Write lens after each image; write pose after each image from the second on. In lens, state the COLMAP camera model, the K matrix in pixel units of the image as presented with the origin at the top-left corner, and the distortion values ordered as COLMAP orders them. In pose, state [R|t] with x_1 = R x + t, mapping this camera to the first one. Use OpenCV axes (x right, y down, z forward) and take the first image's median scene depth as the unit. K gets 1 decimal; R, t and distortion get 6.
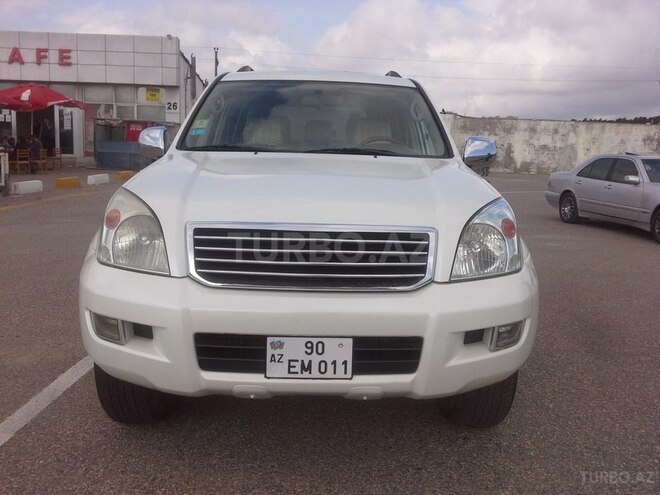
lens RADIAL K [[672.5, 0, 330.0], [0, 672.5, 247.5], [0, 0, 1]] dist [0.128439, -0.467594]
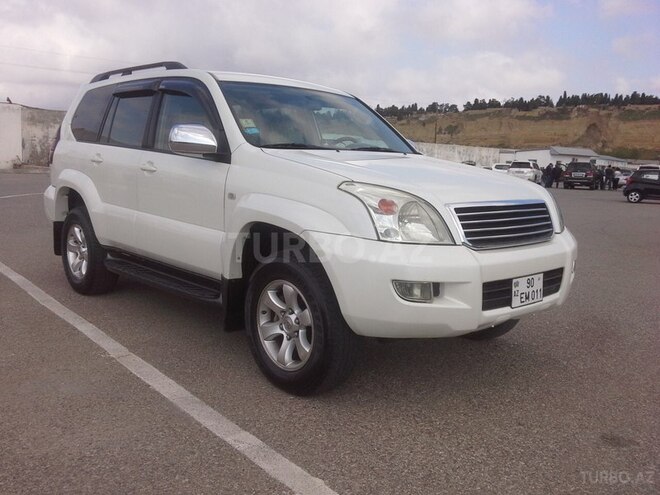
lens RADIAL K [[726.0, 0, 330.0], [0, 726.0, 247.5], [0, 0, 1]] dist [0.060609, -0.002496]
pose [[0.707306, -0.094838, 0.700517, -1.360803], [0.096332, 0.994647, 0.037393, -0.028213], [-0.700314, 0.041034, 0.712655, 0.156377]]
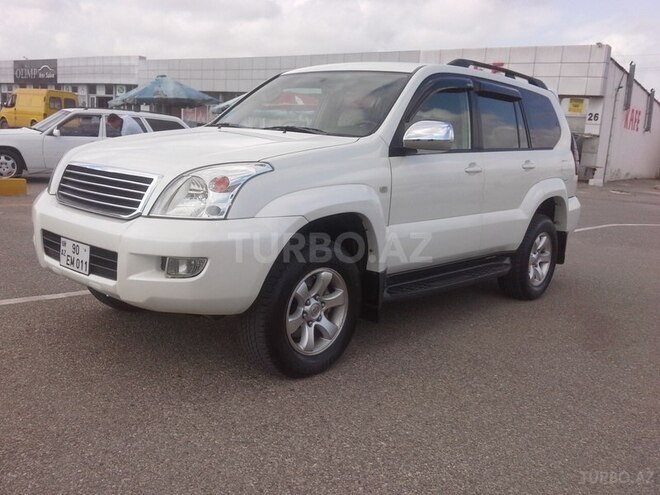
lens RADIAL K [[683.9, 0, 330.5], [0, 683.9, 256.0], [0, 0, 1]] dist [0.055753, -0.002387]
pose [[0.711671, 0.145376, -0.687307, 1.284262], [-0.158511, 0.986354, 0.044499, 0.012257], [0.684397, 0.077277, 0.725003, 0.295625]]
